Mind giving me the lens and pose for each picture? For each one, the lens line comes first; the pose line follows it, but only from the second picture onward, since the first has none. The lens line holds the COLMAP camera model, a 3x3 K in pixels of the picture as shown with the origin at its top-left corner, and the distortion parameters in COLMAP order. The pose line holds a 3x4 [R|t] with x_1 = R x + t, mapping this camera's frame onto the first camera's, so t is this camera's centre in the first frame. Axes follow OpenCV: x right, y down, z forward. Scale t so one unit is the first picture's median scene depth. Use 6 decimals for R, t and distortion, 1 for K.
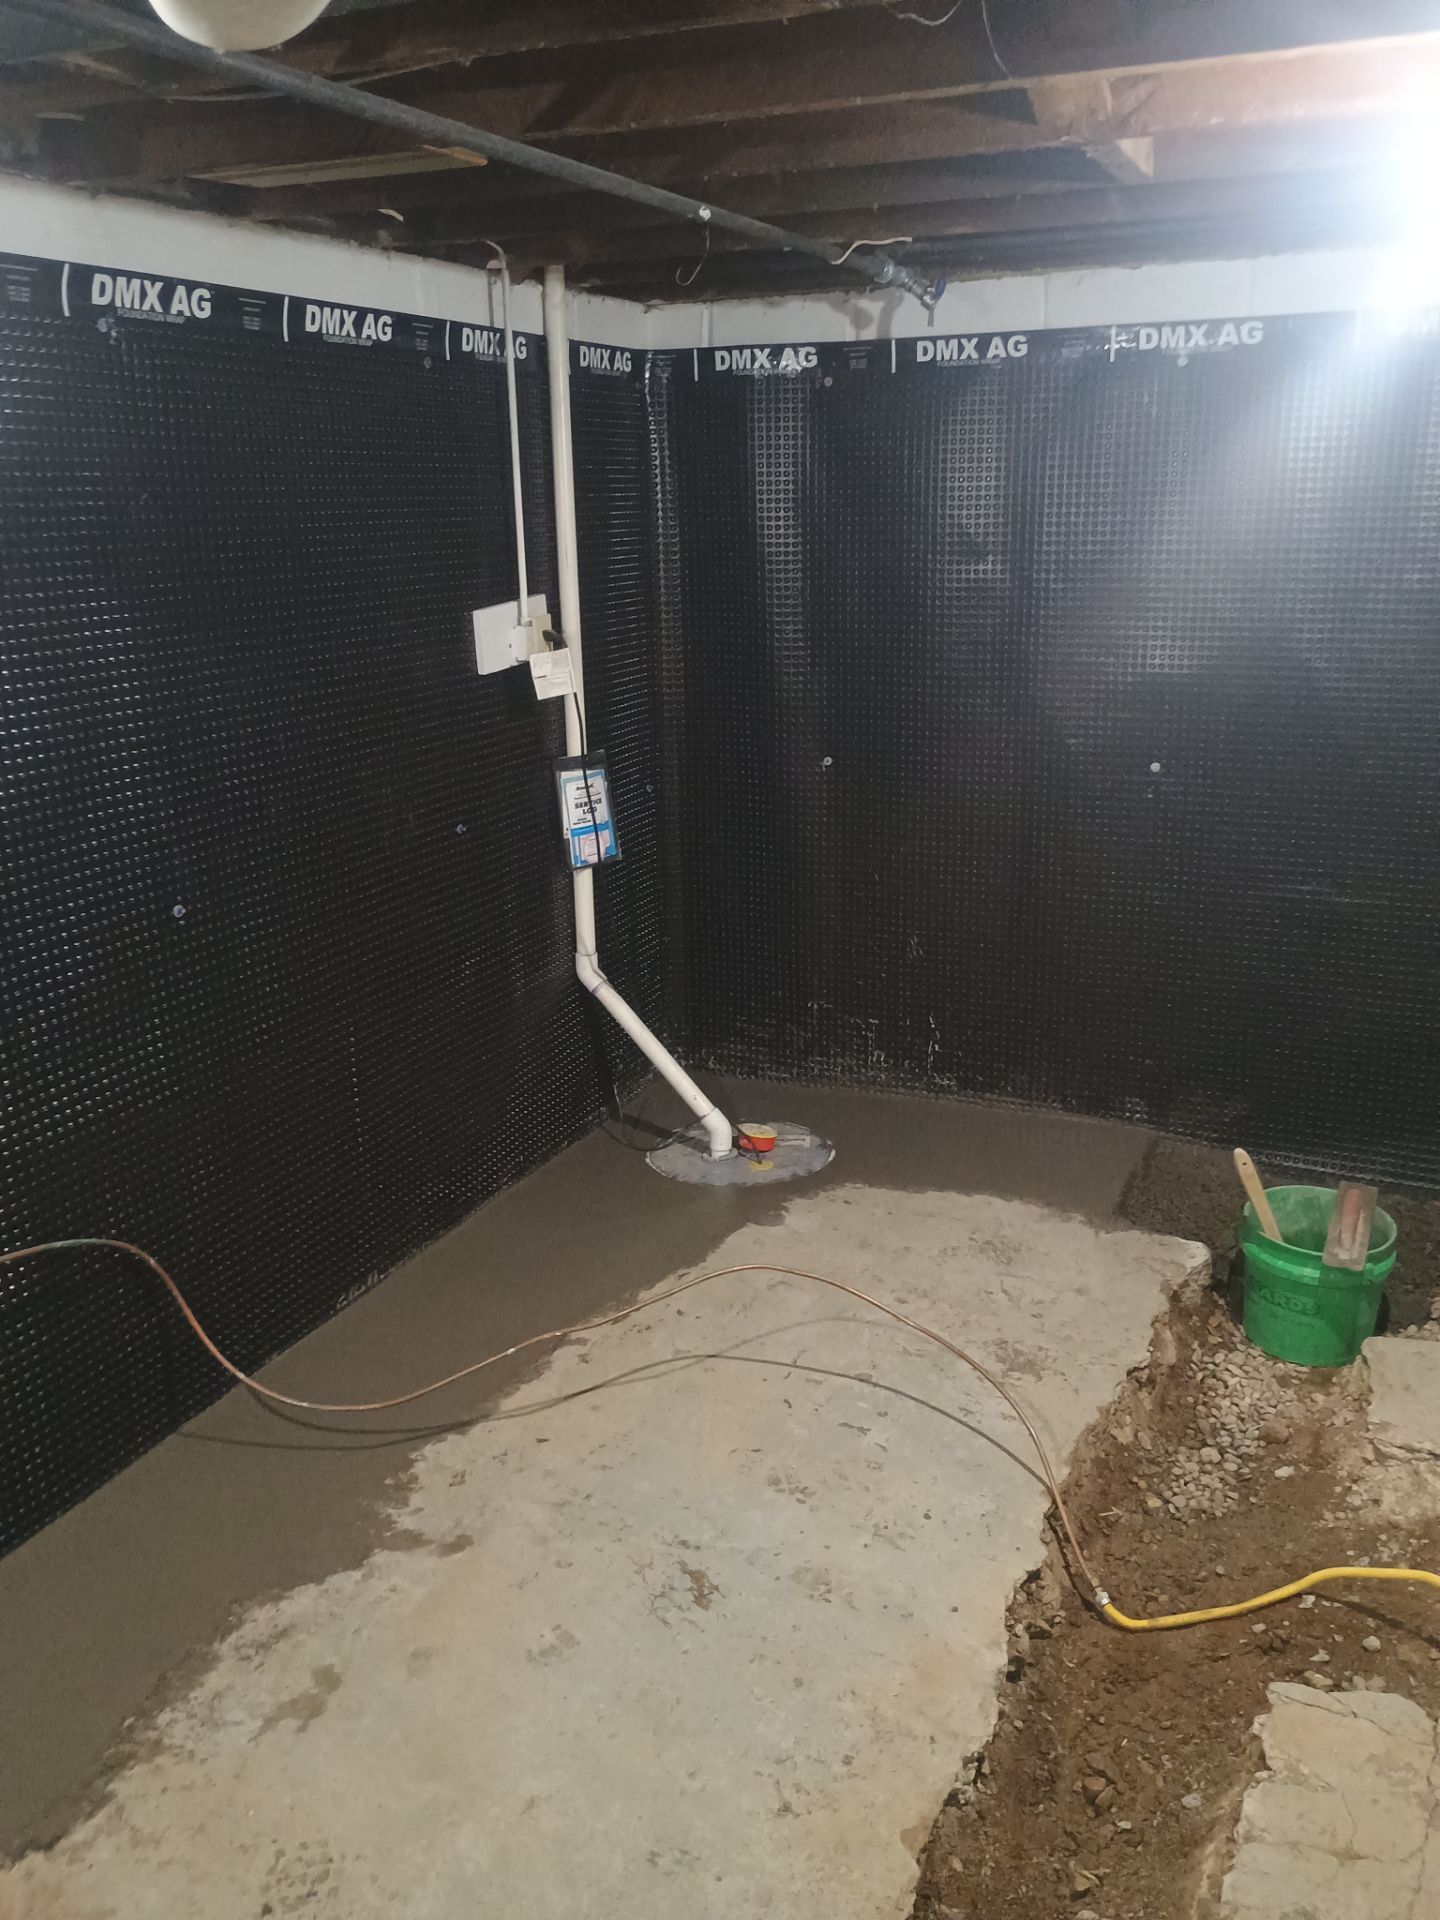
lens RADIAL K [[1646.8, 0, 715.7], [0, 1646.8, 970.4], [0, 0, 1]] dist [0.059812, -0.084771]
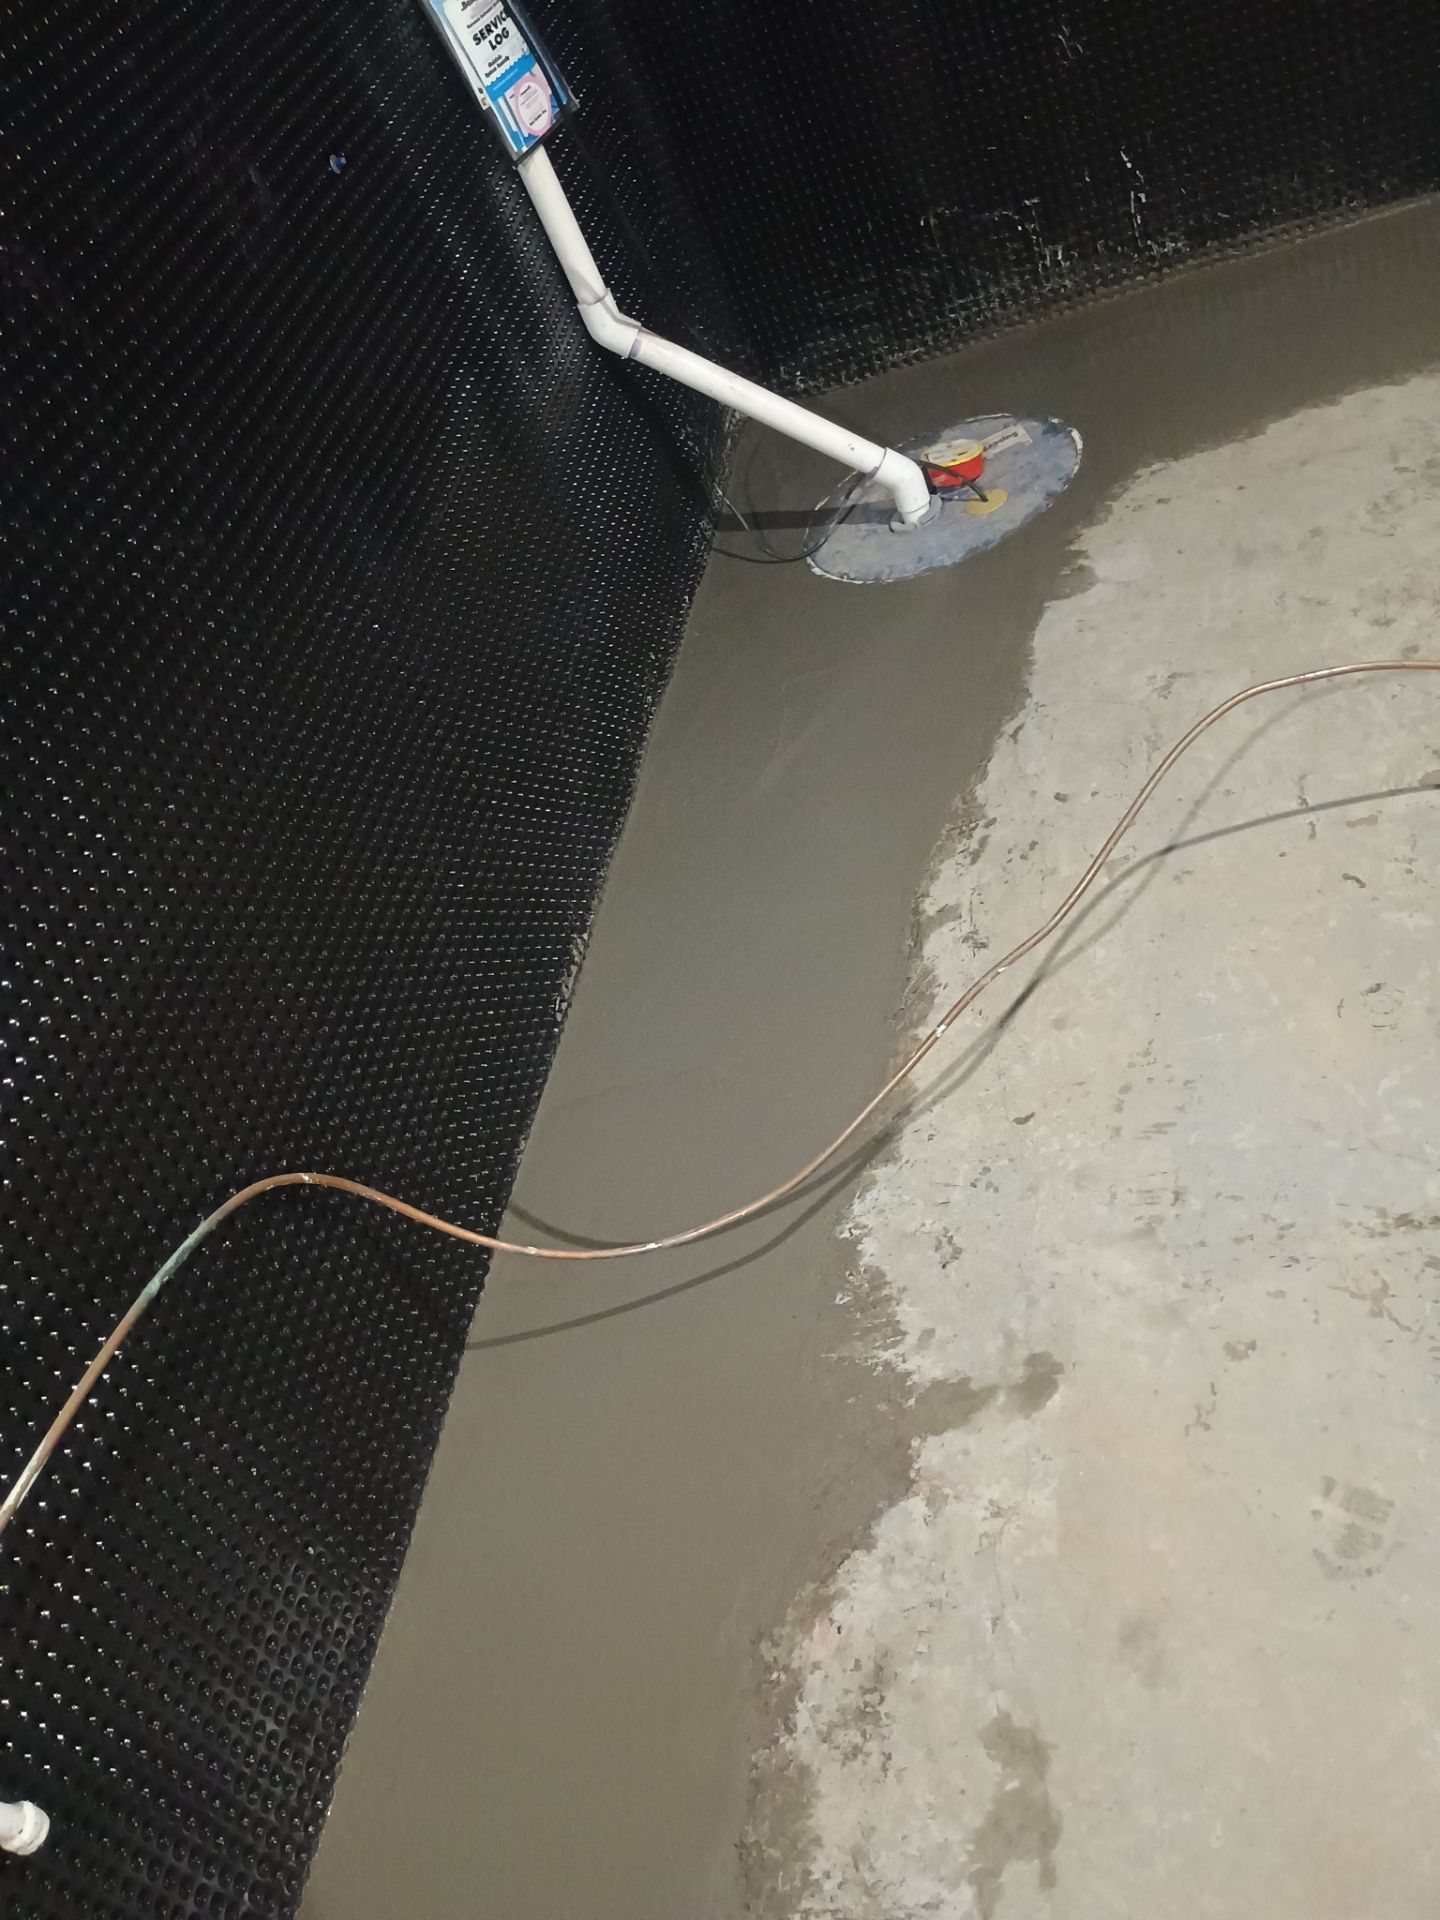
lens RADIAL K [[1629.1, 0, 706.6], [0, 1629.1, 981.5], [0, 0, 1]] dist [0.054101, -0.077682]
pose [[0.906095, -0.417842, -0.066338, -0.118618], [0.407628, 0.820230, 0.401327, -0.032733], [-0.113279, -0.390681, 0.913529, 0.391681]]
